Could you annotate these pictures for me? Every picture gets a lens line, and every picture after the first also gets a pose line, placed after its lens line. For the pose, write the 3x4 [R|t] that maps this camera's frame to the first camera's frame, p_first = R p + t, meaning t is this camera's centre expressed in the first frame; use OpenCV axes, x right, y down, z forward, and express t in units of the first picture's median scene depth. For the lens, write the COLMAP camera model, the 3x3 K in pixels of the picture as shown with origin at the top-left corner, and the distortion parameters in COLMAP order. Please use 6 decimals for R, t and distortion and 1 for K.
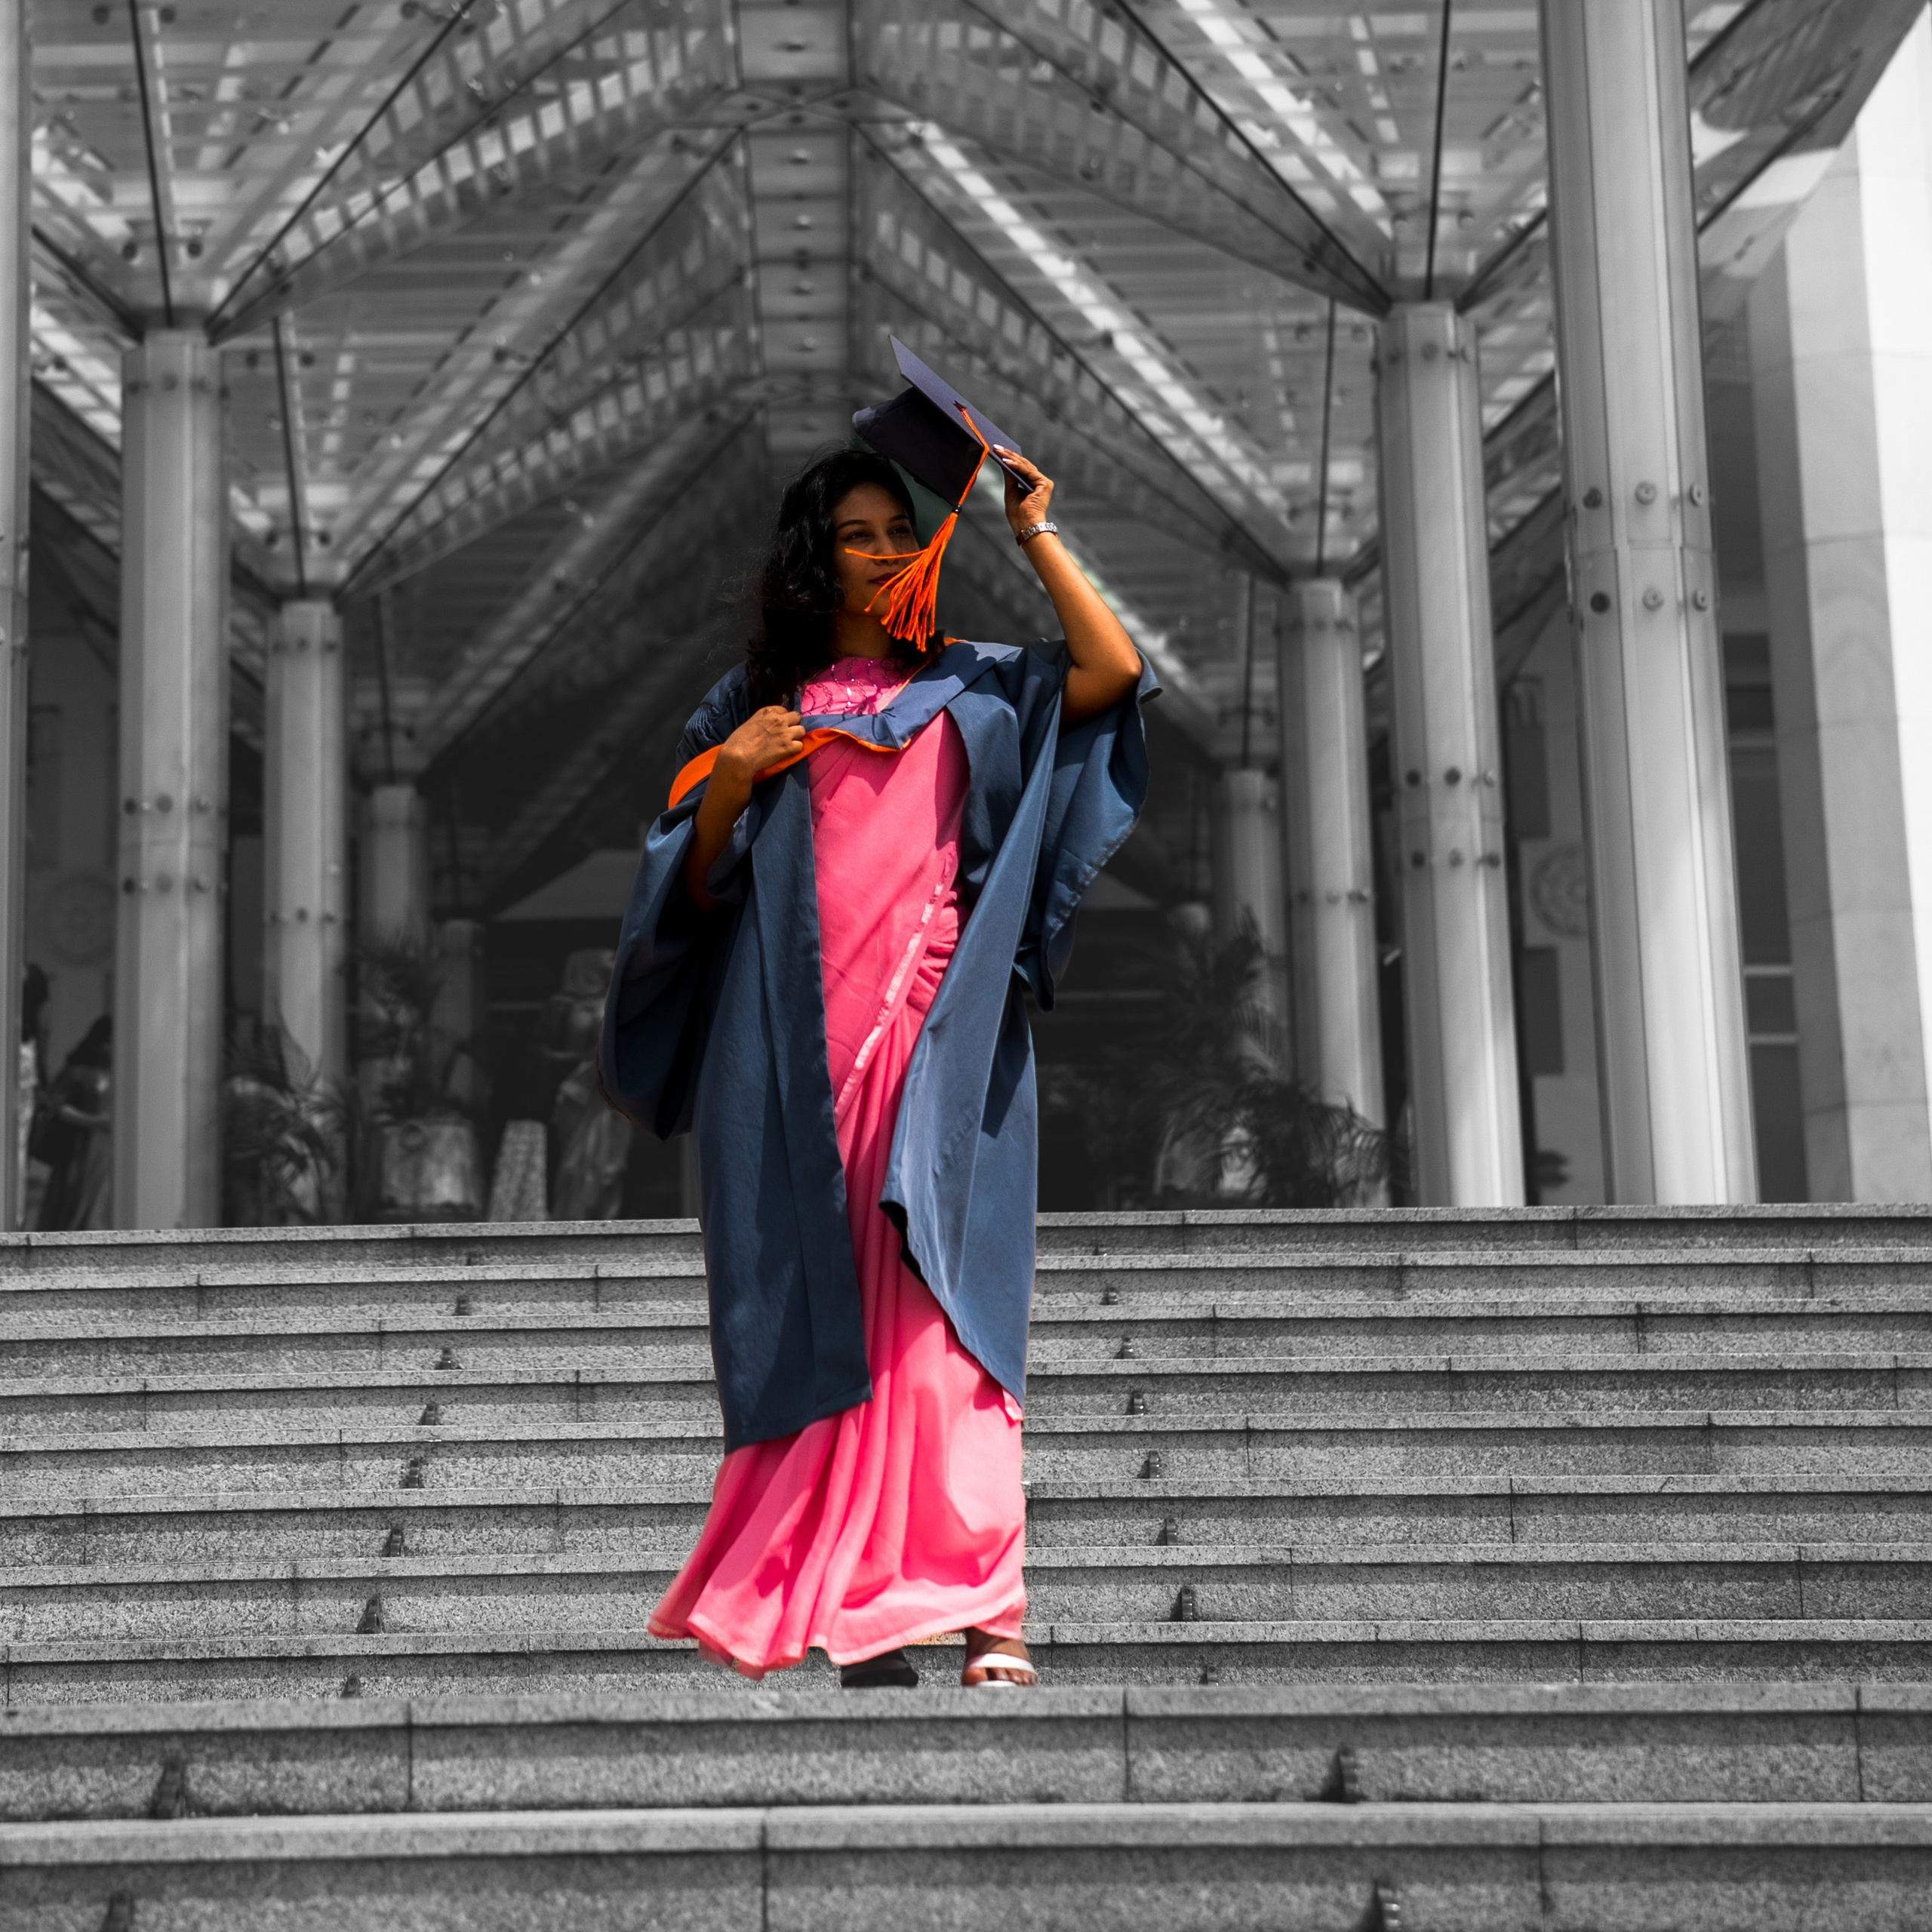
lens RADIAL K [[11384.9, 0, 966.0], [0, 11384.9, 966.0], [0, 0, 1]] dist [0.260802, 11.632651]
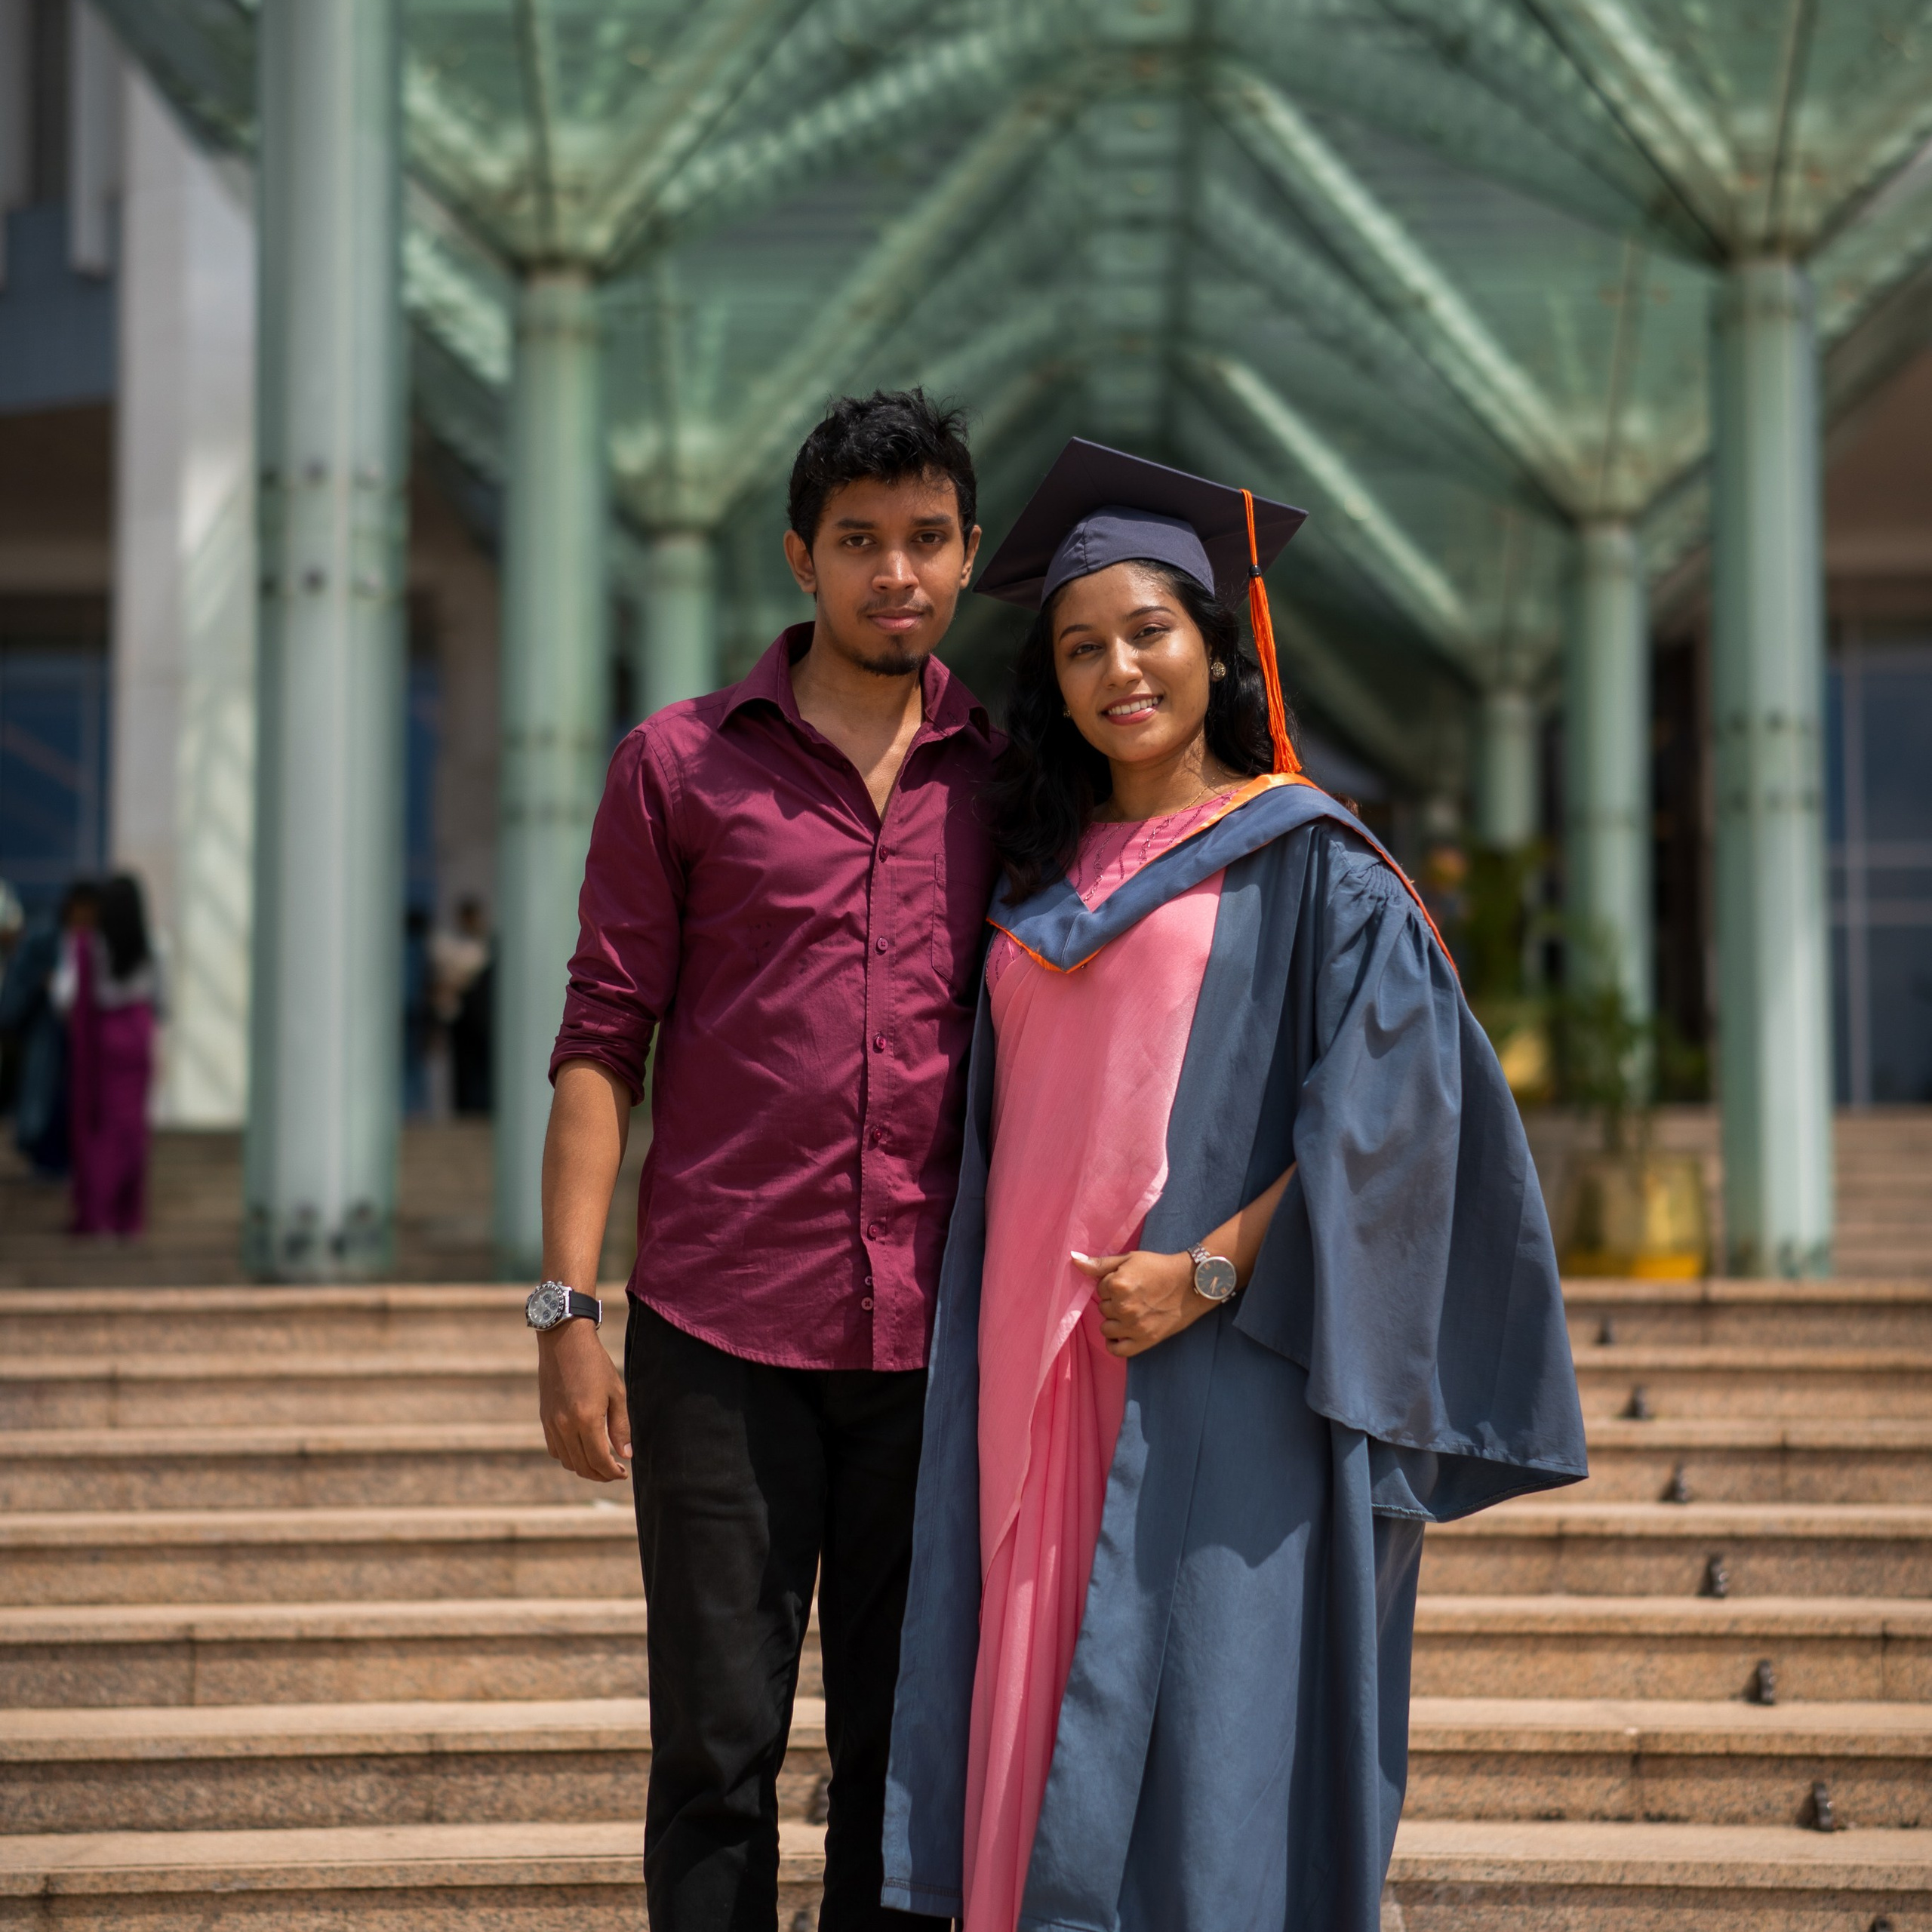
lens RADIAL K [[11571.1, 0, 965.5], [0, 11571.1, 1018.5], [0, 0, 1]] dist [4.248011, -24.047211]
pose [[0.999296, 0.017614, -0.033122, 0.006601], [-0.017387, 0.999823, 0.007119, 0.005150], [0.033241, -0.006538, 0.999426, -0.104220]]
